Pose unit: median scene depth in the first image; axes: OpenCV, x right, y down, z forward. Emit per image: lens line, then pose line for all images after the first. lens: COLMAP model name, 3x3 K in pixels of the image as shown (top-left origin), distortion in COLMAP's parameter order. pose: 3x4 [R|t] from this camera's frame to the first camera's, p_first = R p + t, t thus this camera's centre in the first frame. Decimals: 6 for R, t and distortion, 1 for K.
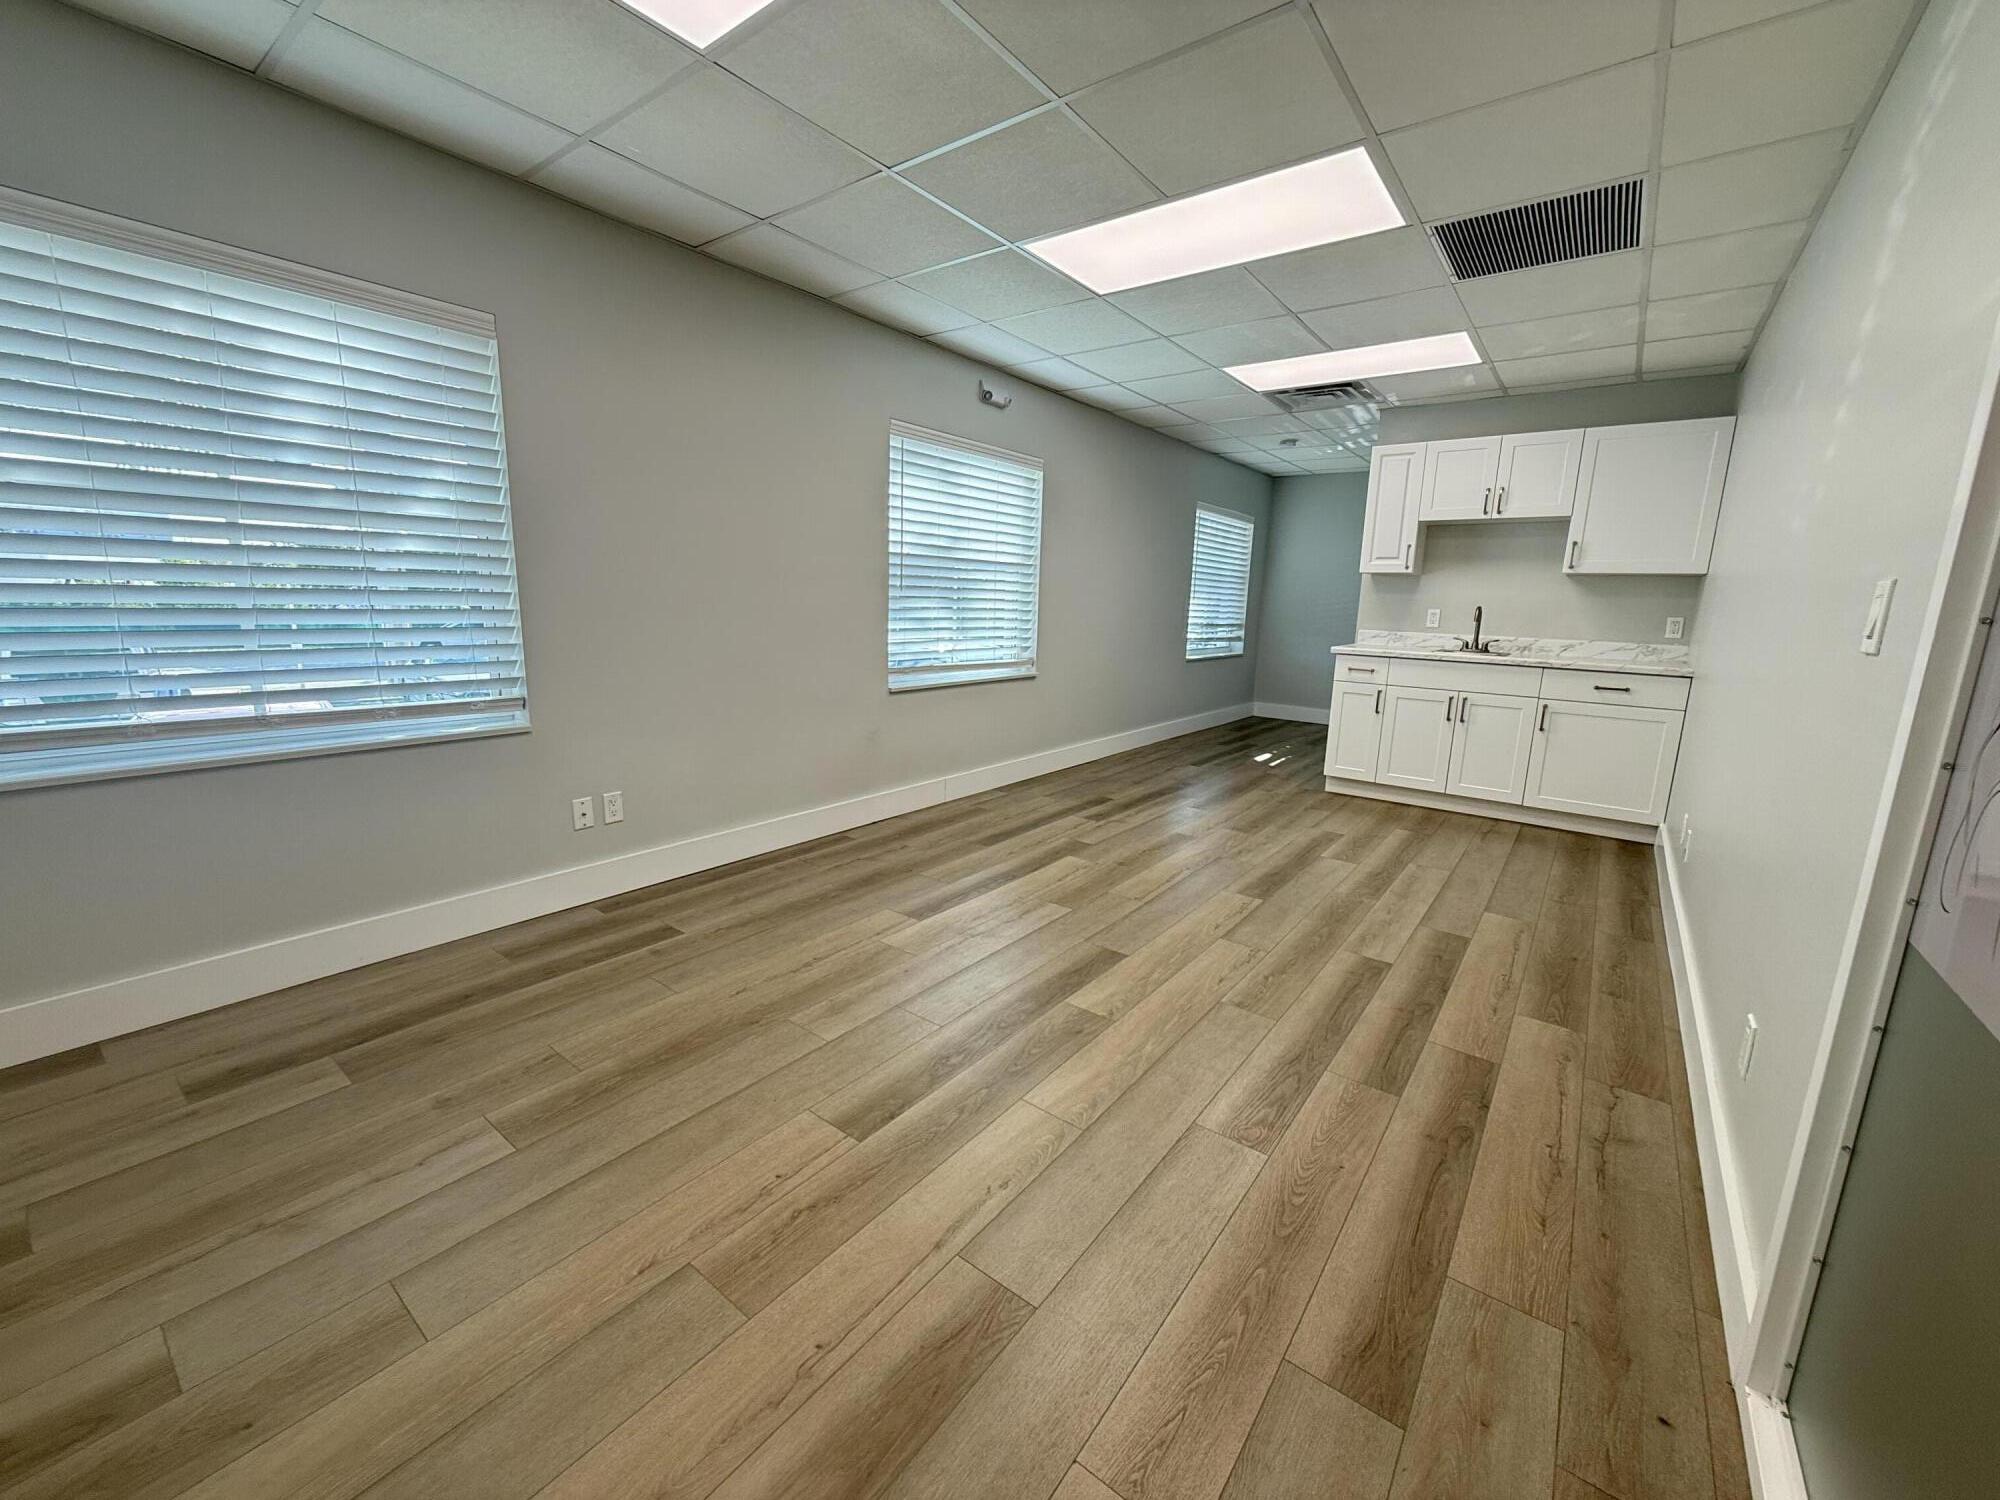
lens RADIAL K [[796.6, 0, 1001.9], [0, 796.6, 747.6], [0, 0, 1]] dist [0.001176, -0.000107]
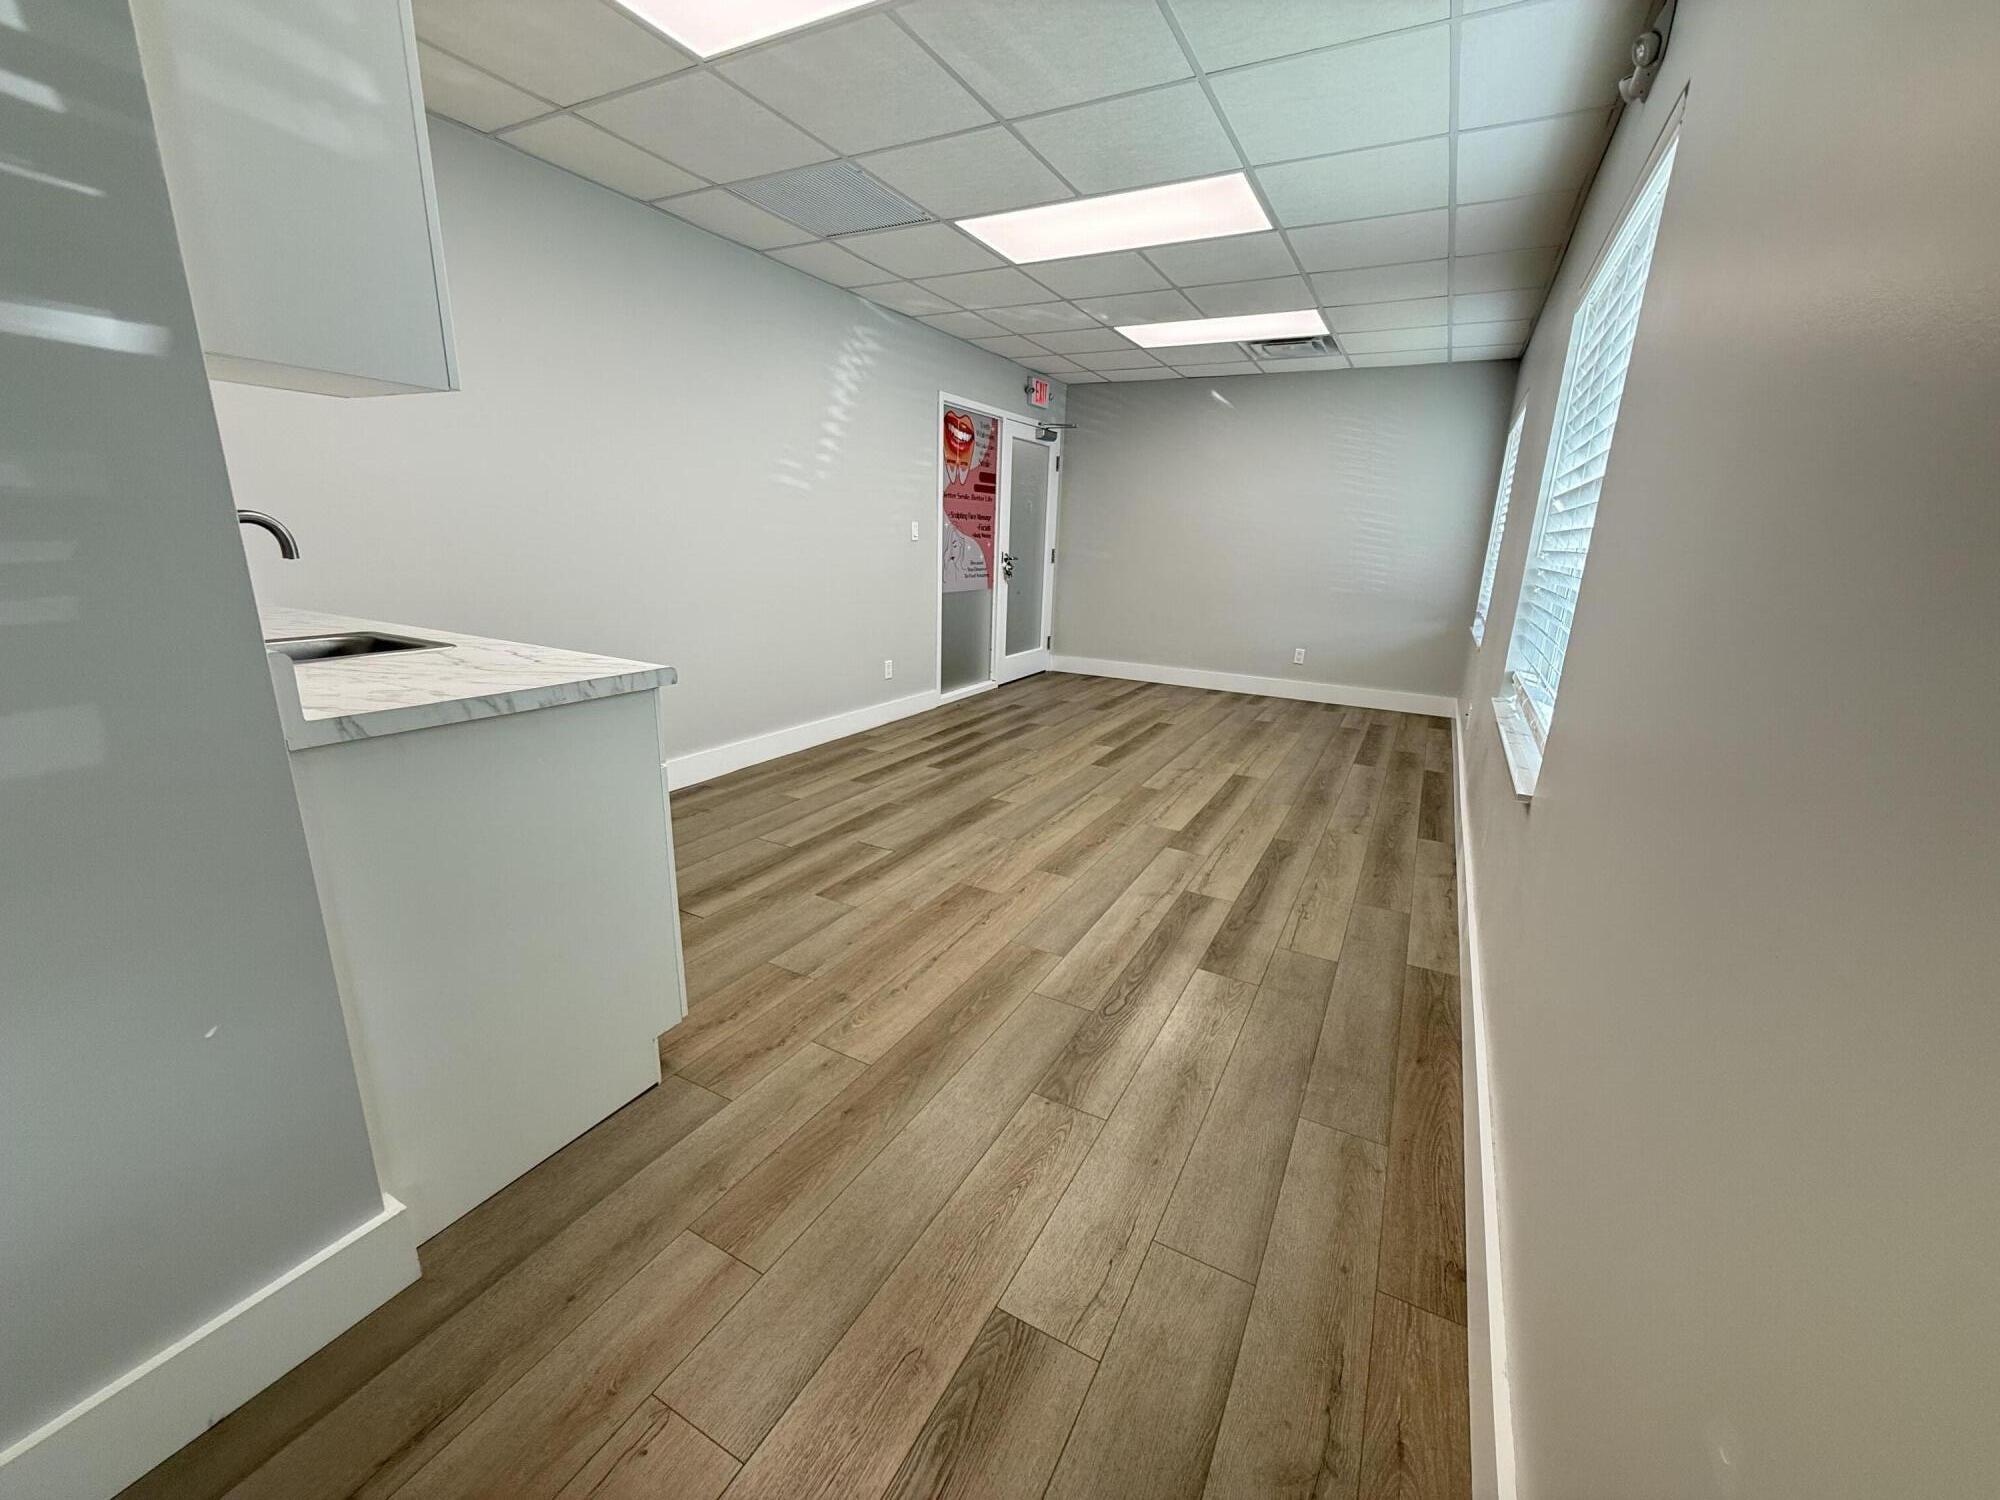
lens RADIAL K [[796.6, 0, 1000.2], [0, 796.6, 751.1], [0, 0, 1]] dist [0.001176, -0.000107]
pose [[-0.985766, -0.019889, -0.166943, 0.457003], [-0.092021, 0.894861, 0.436757, -0.338798], [0.140704, 0.445902, -0.883953, 1.793431]]
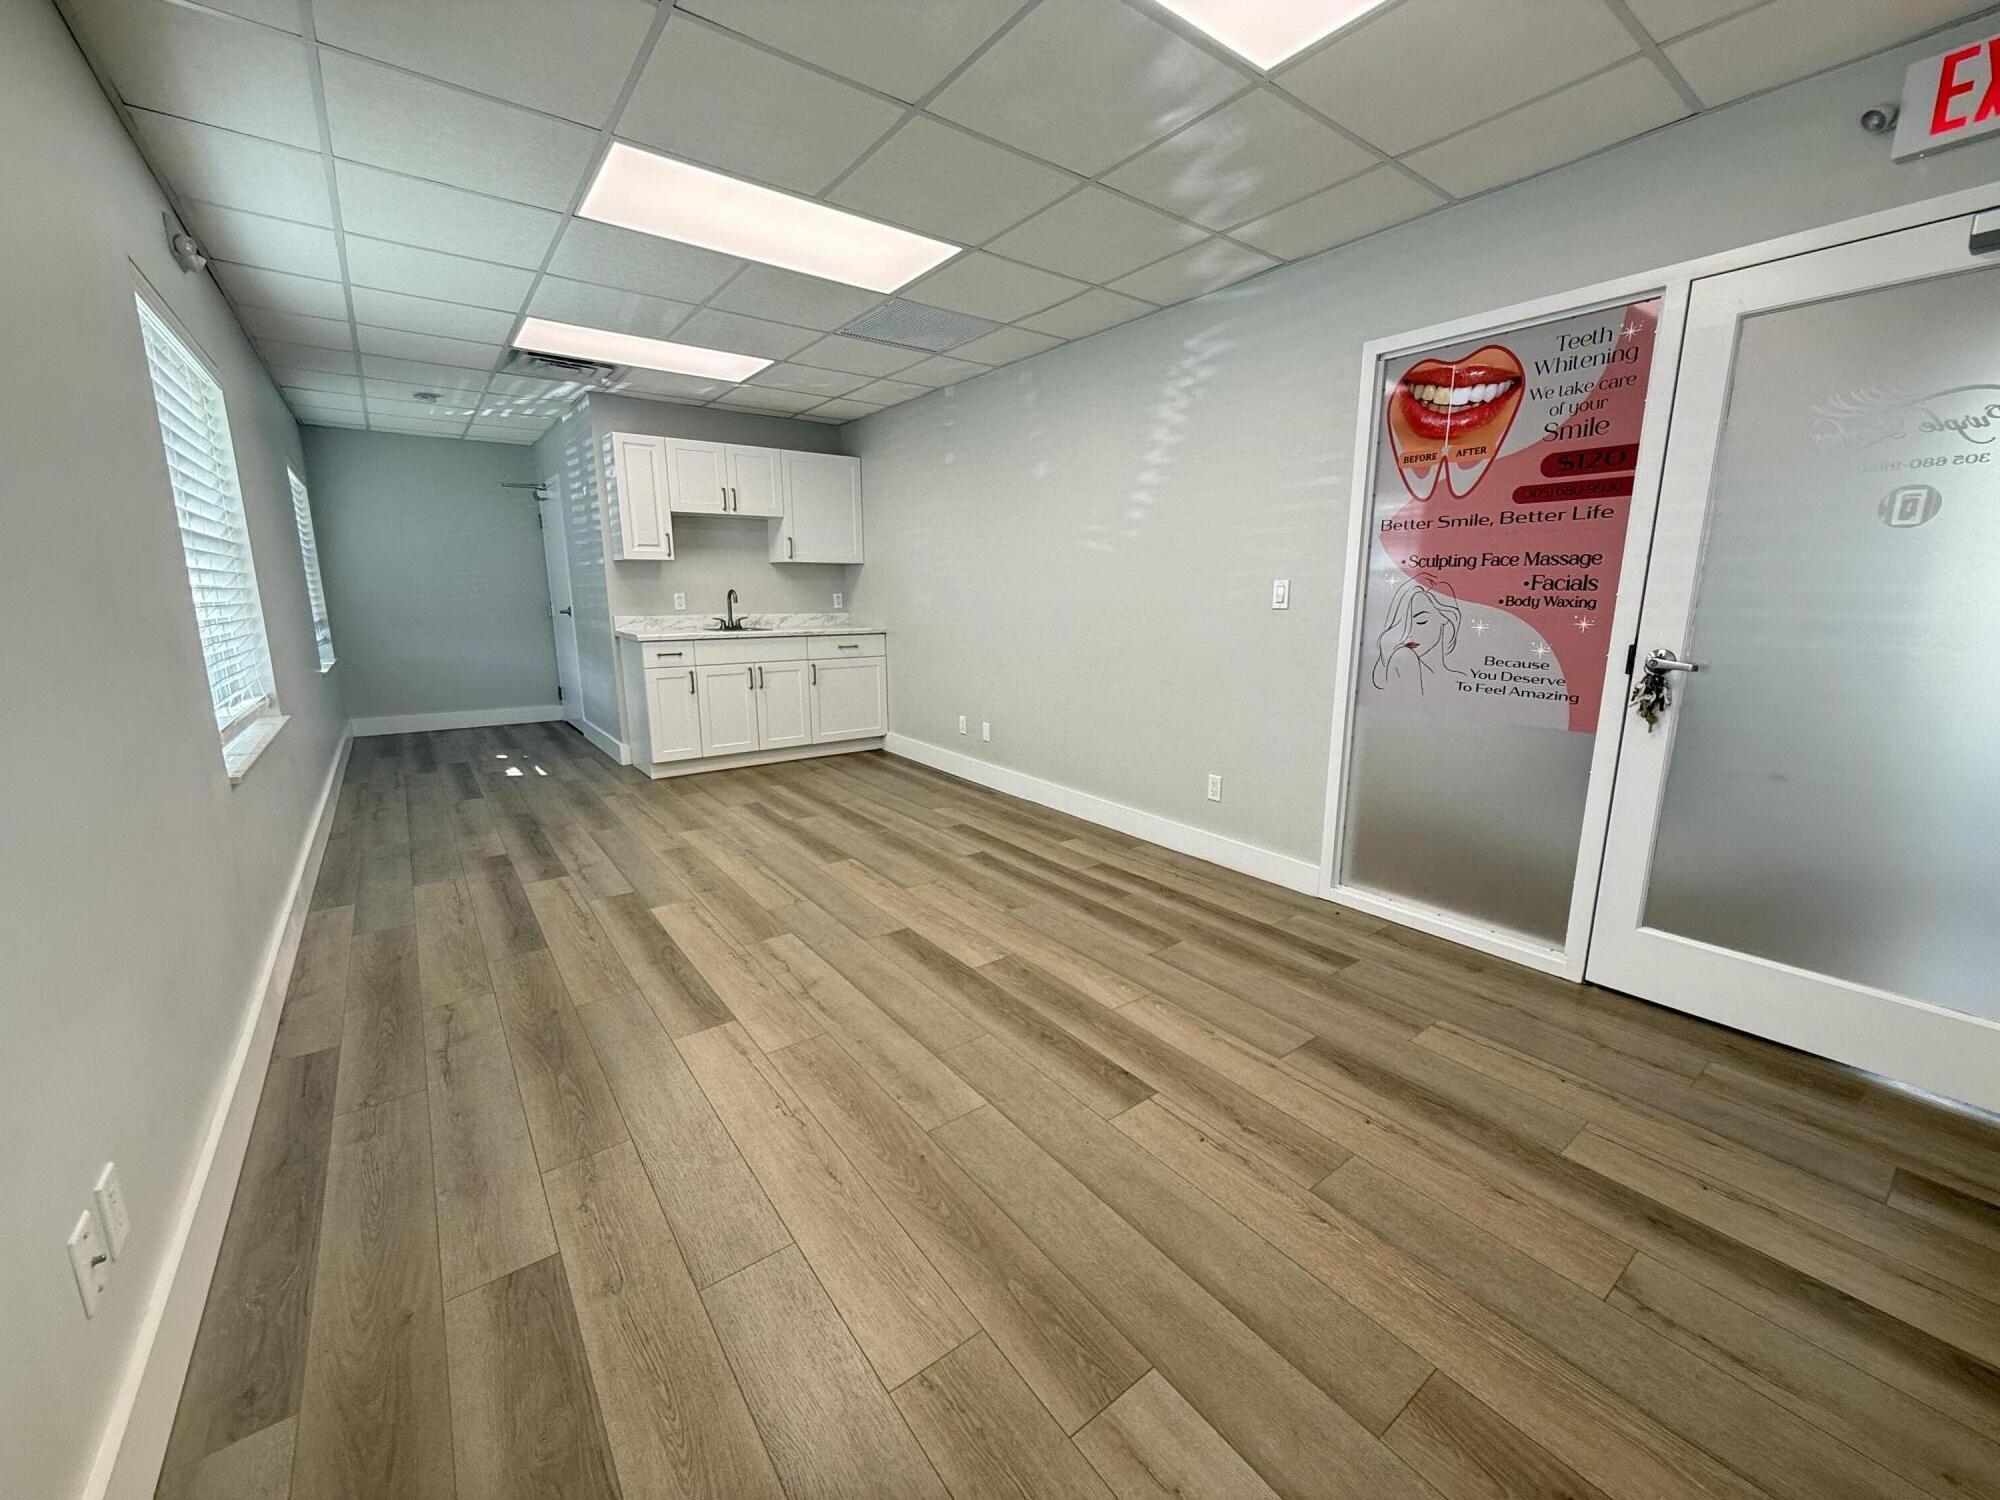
lens RADIAL K [[796.6, 0, 1011.2], [0, 796.6, 749.5], [0, 0, 1]] dist [0.001176, -0.000107]
pose [[0.264563, -0.221224, 0.938651, -0.572859], [0.189179, 0.966327, 0.174426, -0.100343], [-0.945631, 0.131426, 0.297506, 0.387565]]
